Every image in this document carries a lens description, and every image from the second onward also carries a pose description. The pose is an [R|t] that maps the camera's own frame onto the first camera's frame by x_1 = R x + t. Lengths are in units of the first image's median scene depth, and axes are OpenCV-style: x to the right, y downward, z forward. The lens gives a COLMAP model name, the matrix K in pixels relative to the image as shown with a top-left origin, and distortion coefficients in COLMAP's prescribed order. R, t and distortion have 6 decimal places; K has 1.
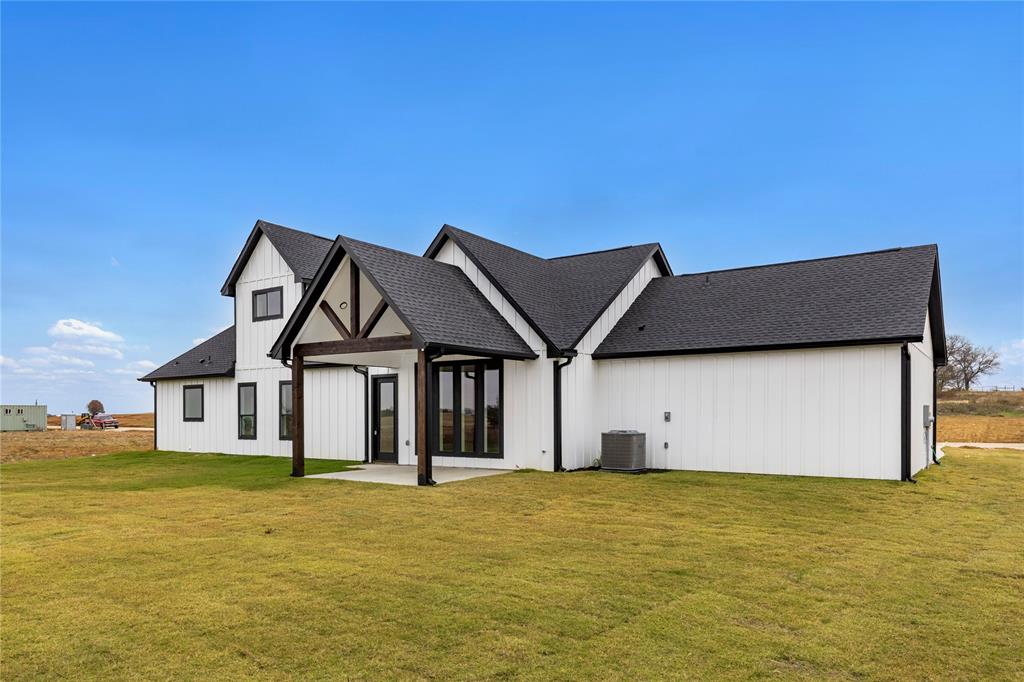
lens RADIAL K [[689.3, 0, 512.0], [0, 689.3, 341.0], [0, 0, 1]] dist [0.004464, 0.000533]
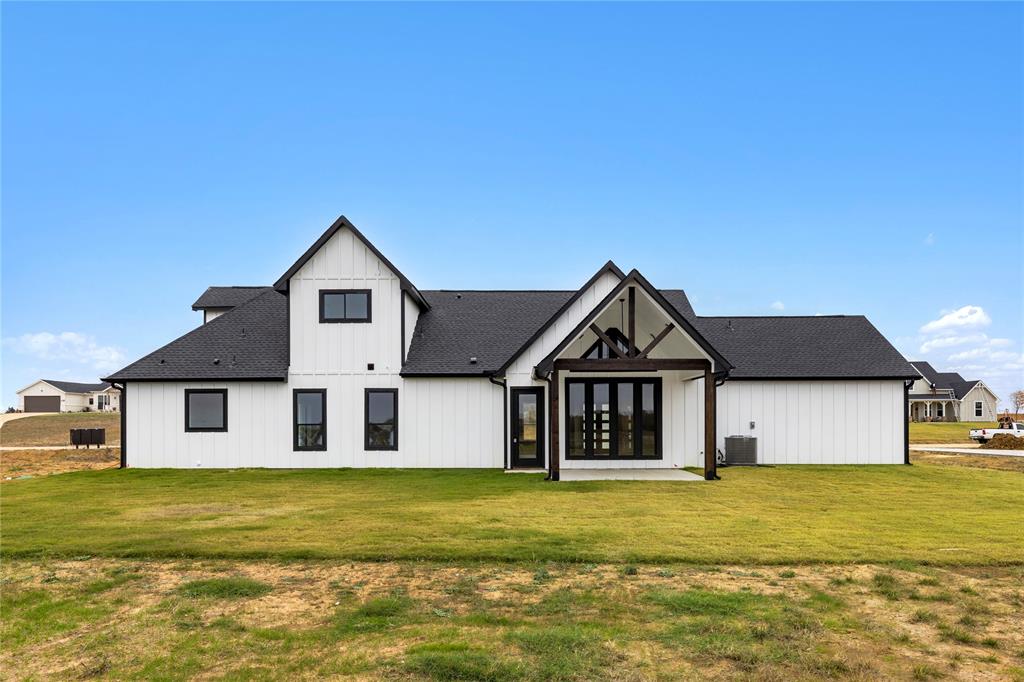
lens RADIAL K [[689.3, 0, 512.0], [0, 689.3, 341.0], [0, 0, 1]] dist [0.004464, 0.000533]
pose [[0.830976, 0.064512, 0.552556, -0.803997], [-0.058467, 0.997880, -0.028578, 0.009088], [-0.553228, -0.008558, 0.832986, 0.108980]]
